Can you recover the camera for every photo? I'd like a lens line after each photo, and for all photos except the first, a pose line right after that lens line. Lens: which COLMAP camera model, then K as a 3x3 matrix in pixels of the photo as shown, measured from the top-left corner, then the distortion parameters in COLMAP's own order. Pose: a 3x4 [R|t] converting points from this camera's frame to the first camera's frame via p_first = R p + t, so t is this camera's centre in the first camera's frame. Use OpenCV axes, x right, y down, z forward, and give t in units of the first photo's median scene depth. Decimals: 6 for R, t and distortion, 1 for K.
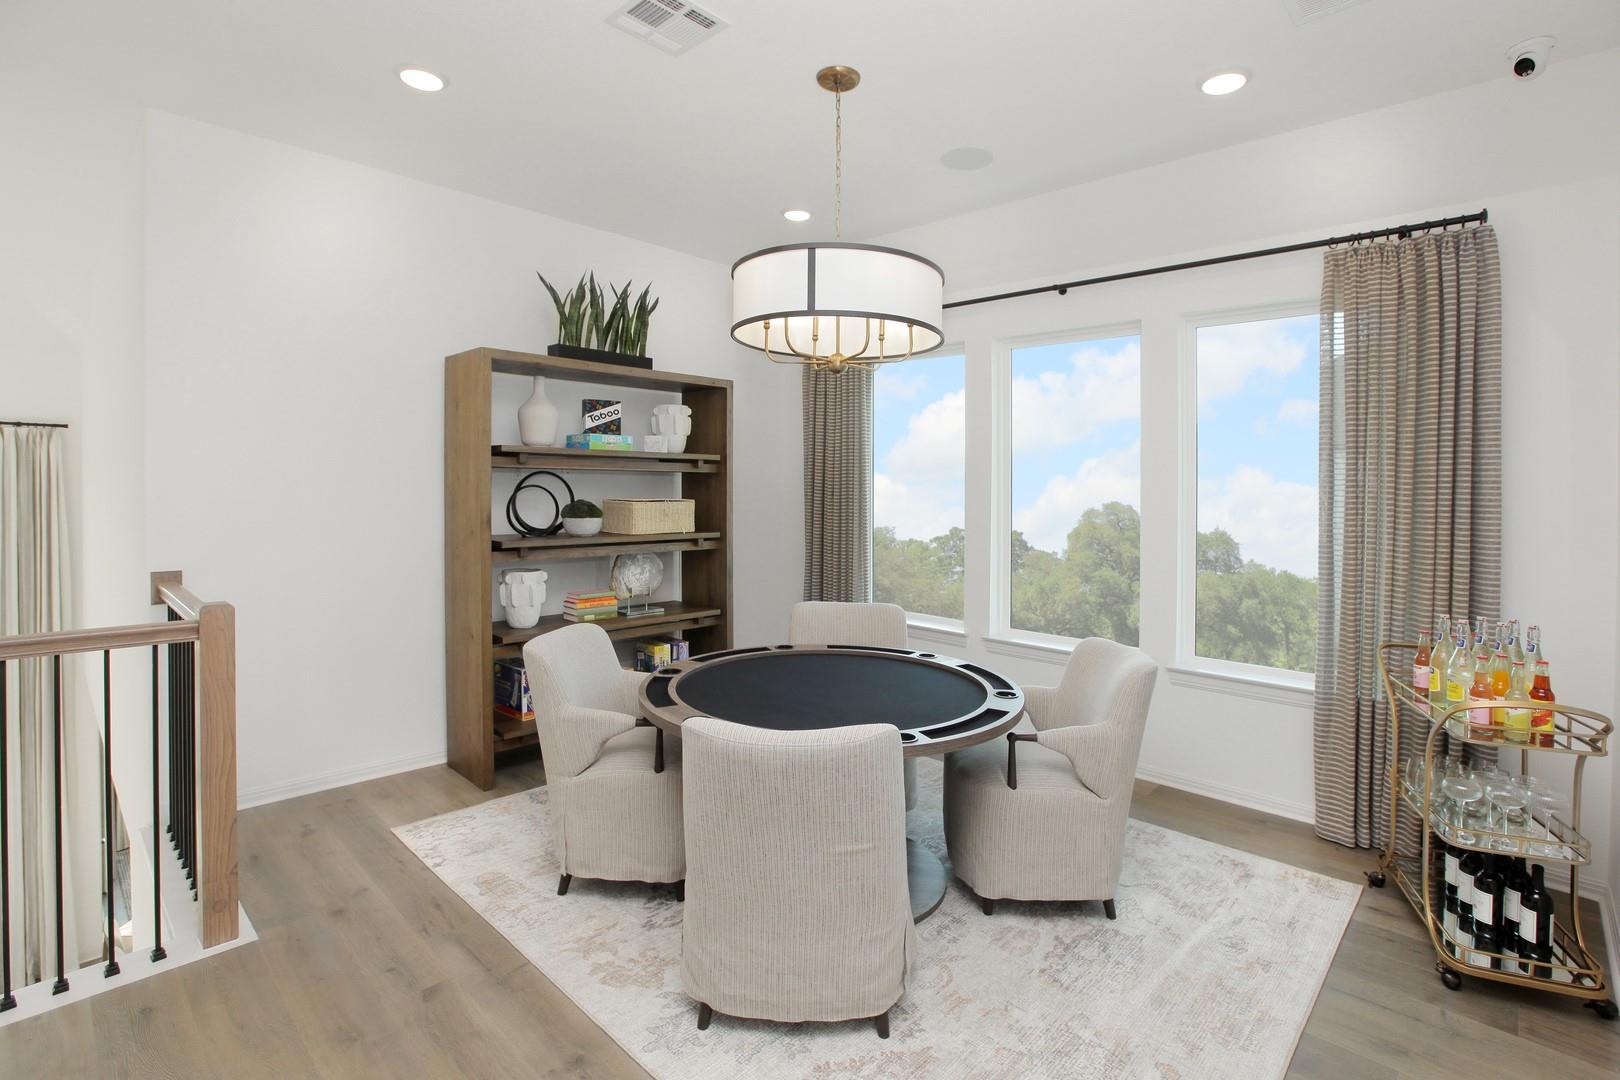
lens RADIAL K [[691.1, 0, 810.5], [0, 691.1, 473.8], [0, 0, 1]] dist [-0.032696, 0.004462]
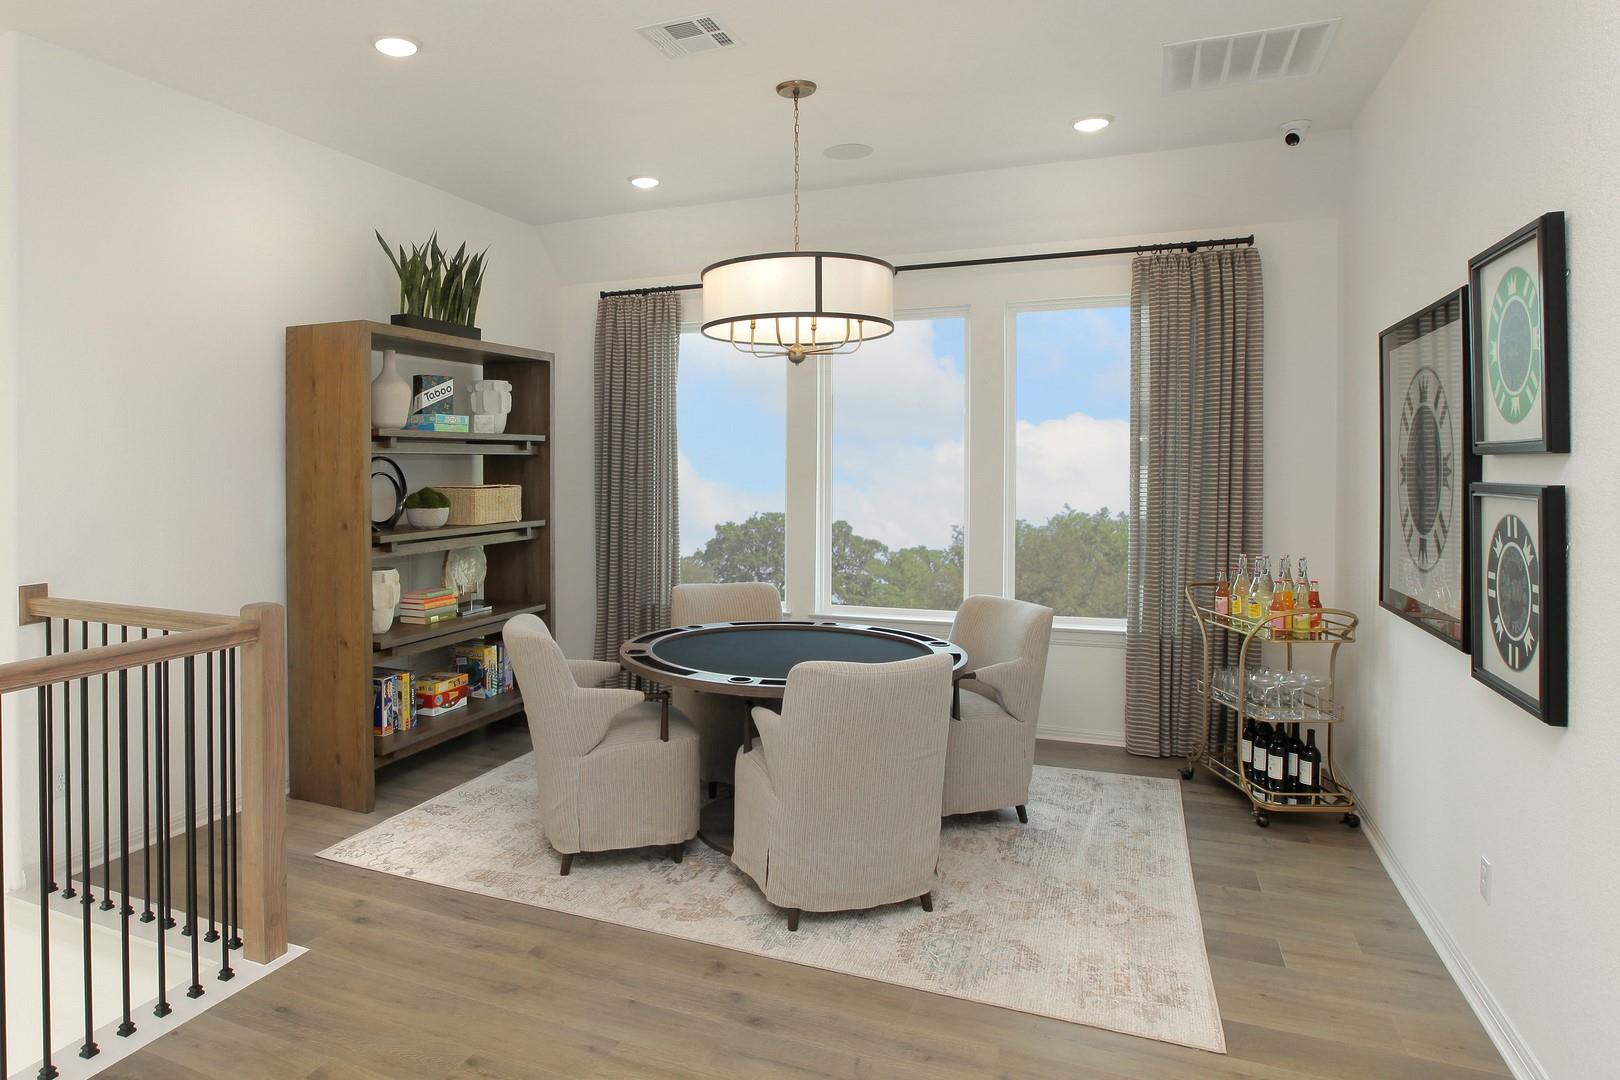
lens RADIAL K [[741.6, 0, 808.7], [0, 741.6, 462.0], [0, 0, 1]] dist [-0.036622, -0.000131]
pose [[0.959001, -0.021826, 0.282561, -0.184047], [0.017609, 0.999693, 0.017456, -0.005931], [-0.282855, -0.011765, 0.959090, -0.083091]]
